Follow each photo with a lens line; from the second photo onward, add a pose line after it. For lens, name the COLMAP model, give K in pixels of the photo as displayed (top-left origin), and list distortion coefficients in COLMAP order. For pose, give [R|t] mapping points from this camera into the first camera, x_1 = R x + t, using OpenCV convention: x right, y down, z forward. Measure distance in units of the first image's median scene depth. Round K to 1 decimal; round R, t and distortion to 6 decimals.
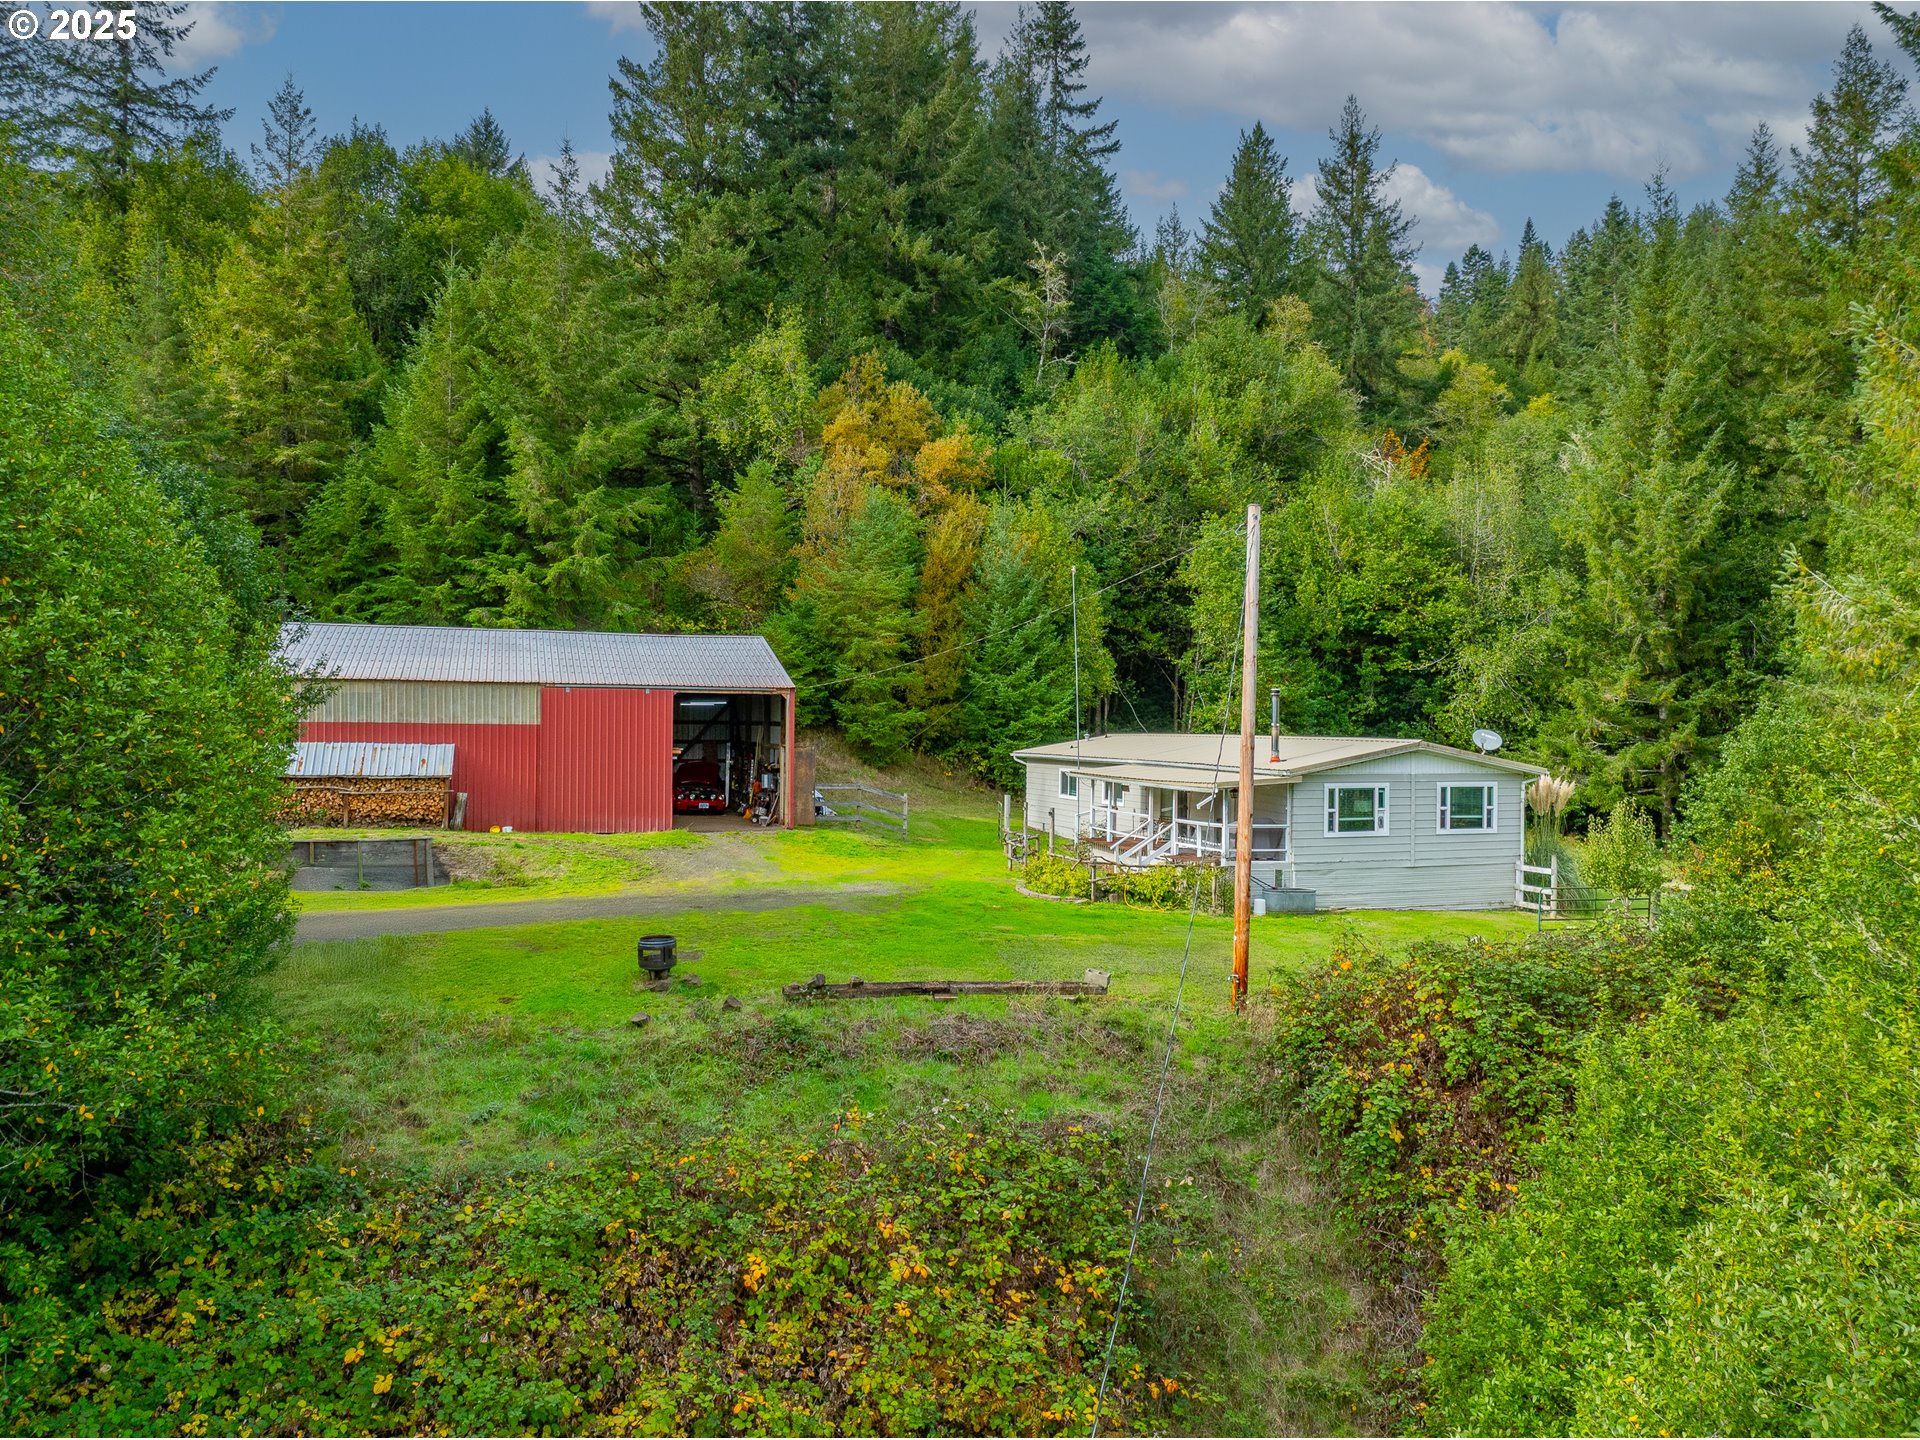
lens RADIAL K [[1357.7, 0, 960.0], [0, 1357.7, 720.0], [0, 0, 1]] dist [-0.007109, -0.005632]
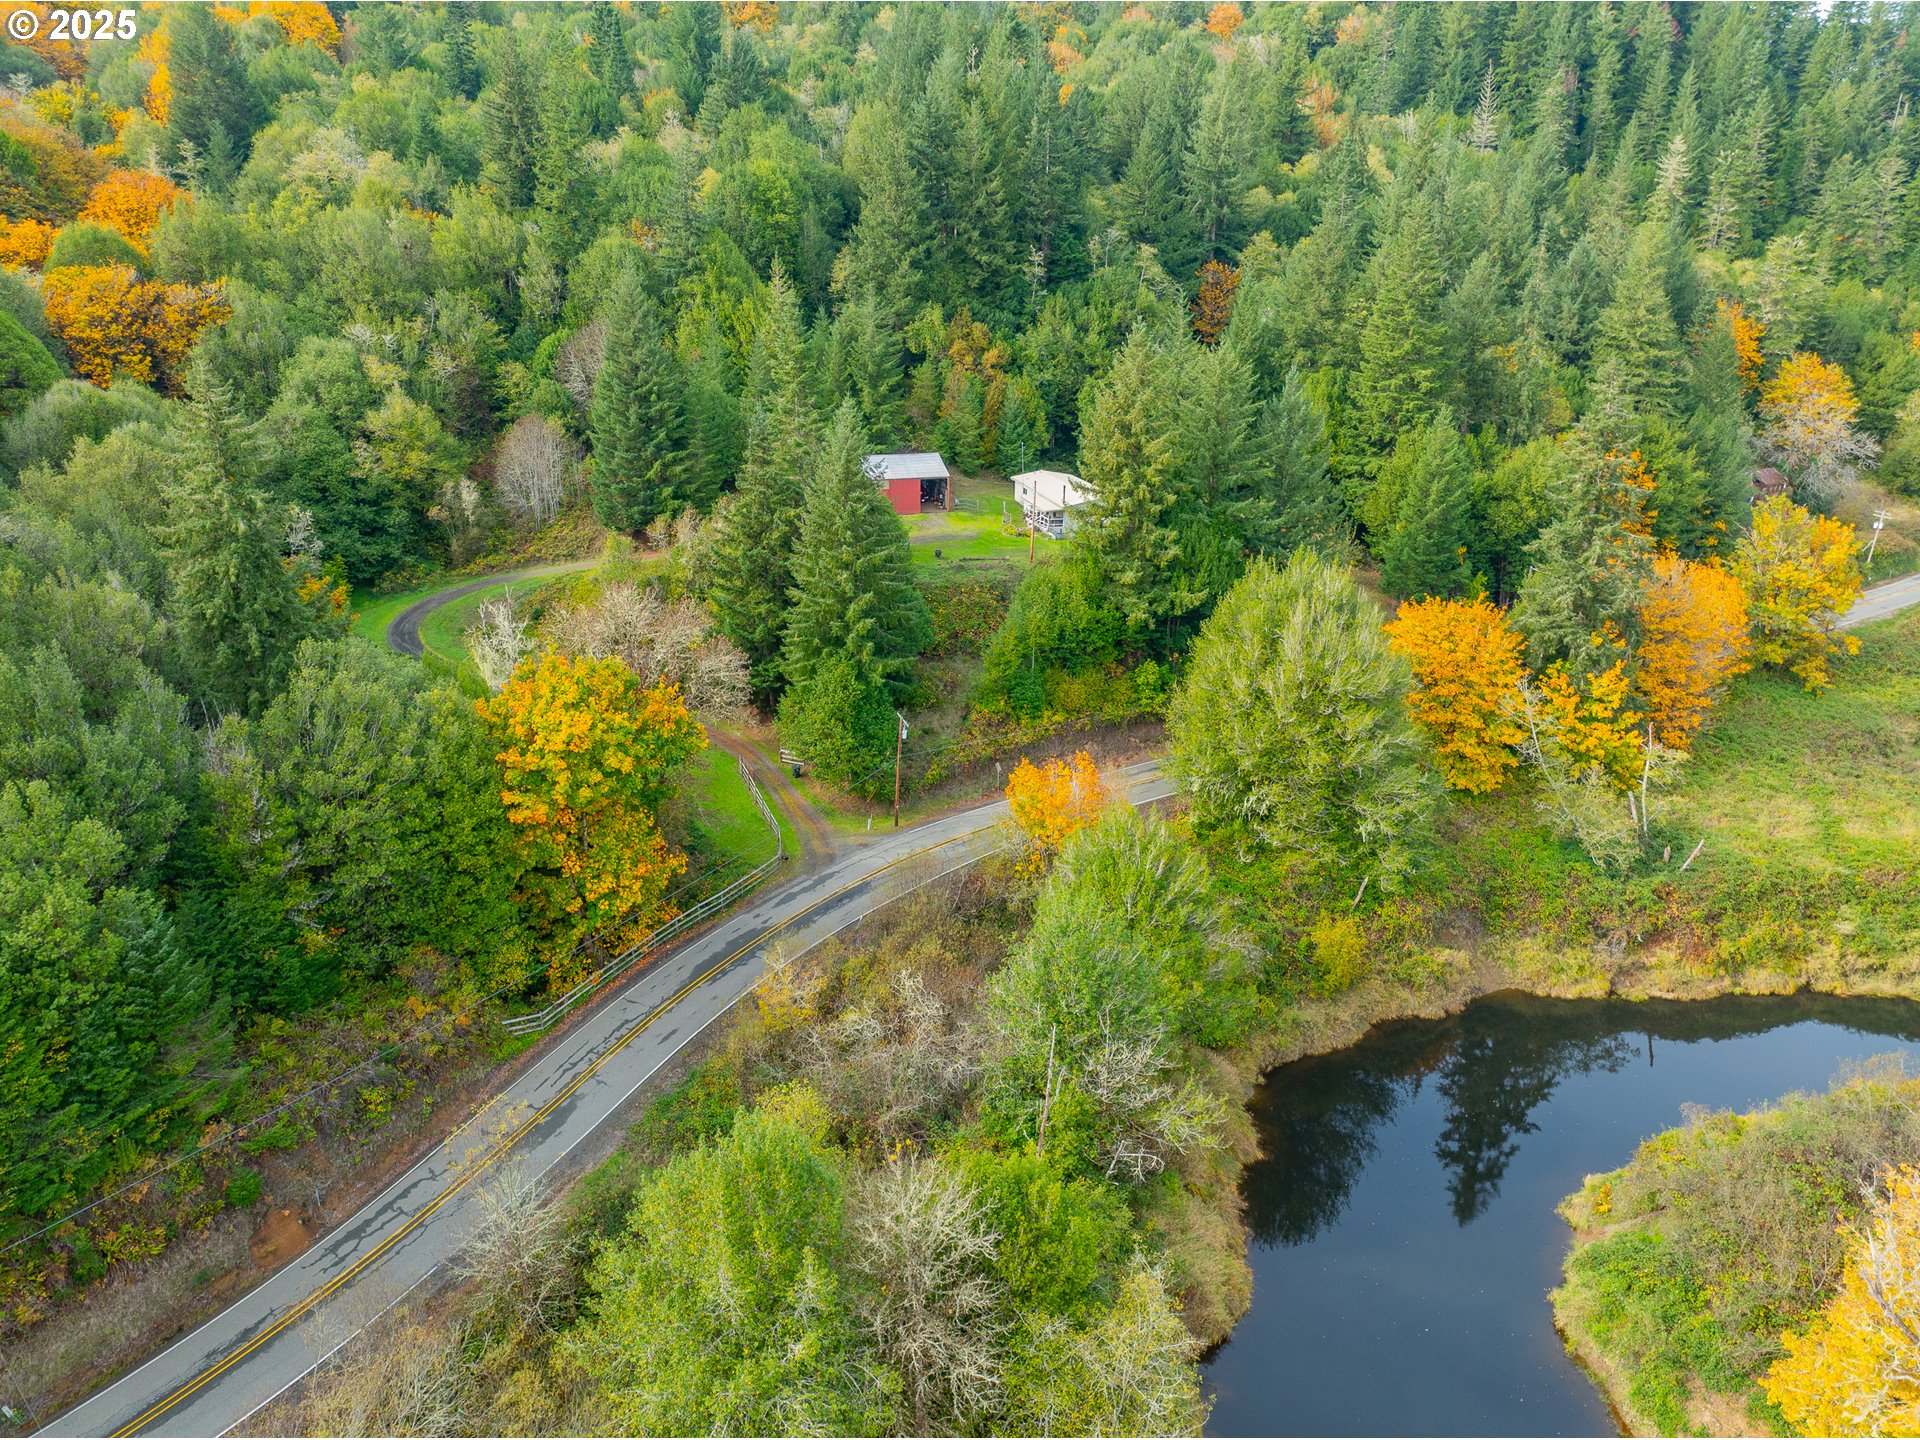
lens RADIAL K [[1357.7, 0, 960.0], [0, 1357.7, 720.0], [0, 0, 1]] dist [-0.007109, -0.005632]
pose [[0.998742, 0.016334, -0.047416, 0.076715], [0.001593, 0.934665, 0.355526, -0.564758], [0.050125, -0.355154, 0.933463, -2.162185]]
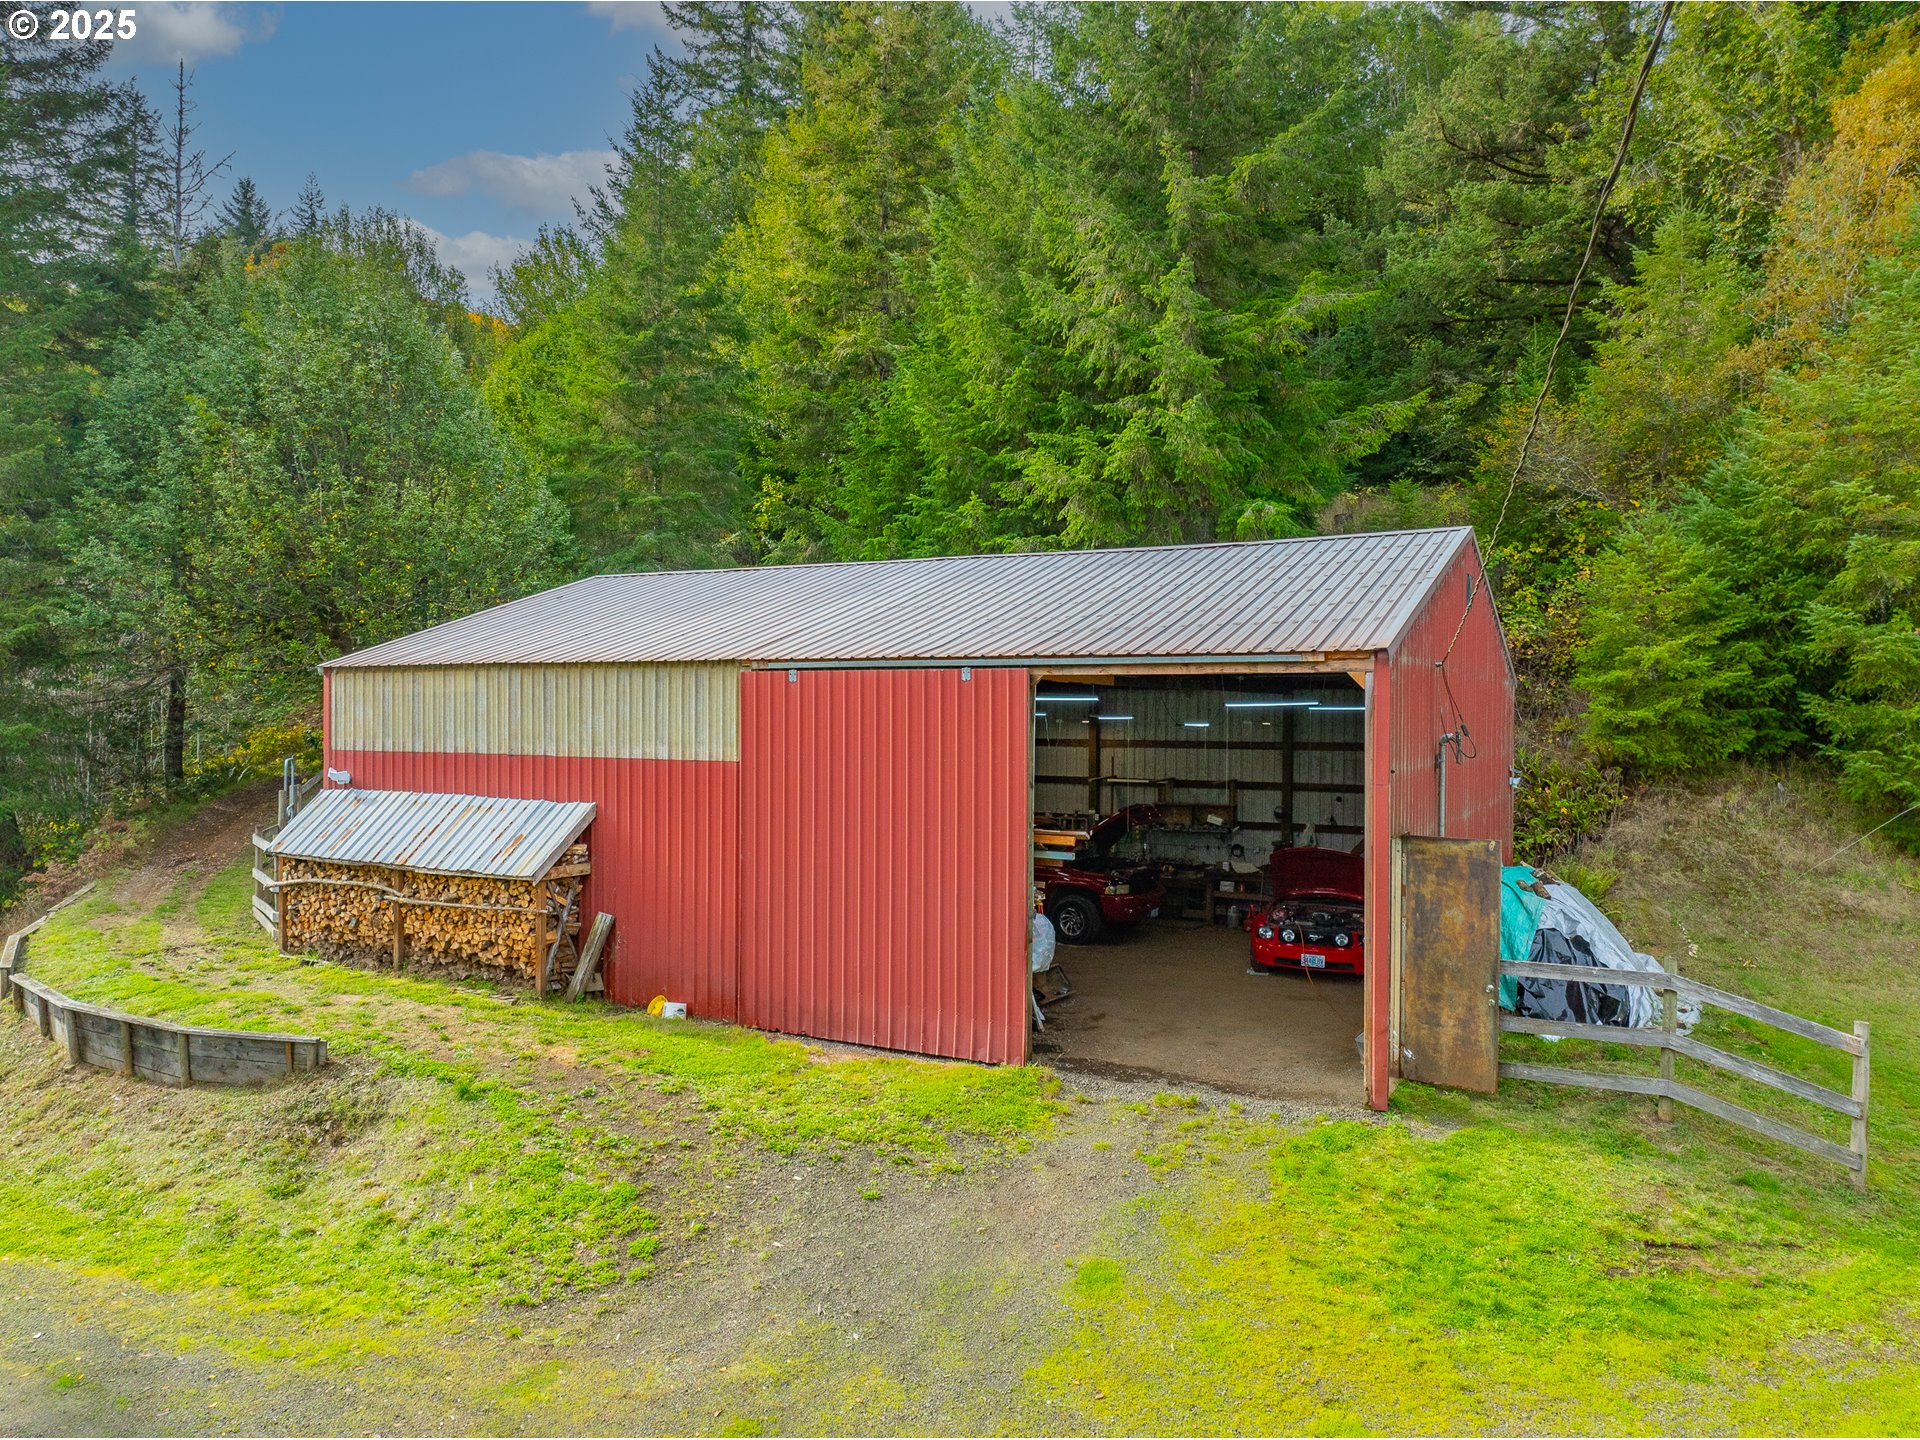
lens RADIAL K [[1357.7, 0, 960.0], [0, 1357.7, 720.0], [0, 0, 1]] dist [-0.007109, -0.005632]
pose [[0.703062, -0.001552, -0.711127, 0.018820], [-0.000403, 0.999997, -0.002580, -0.005562], [0.711129, 0.002101, 0.703059, 0.526508]]
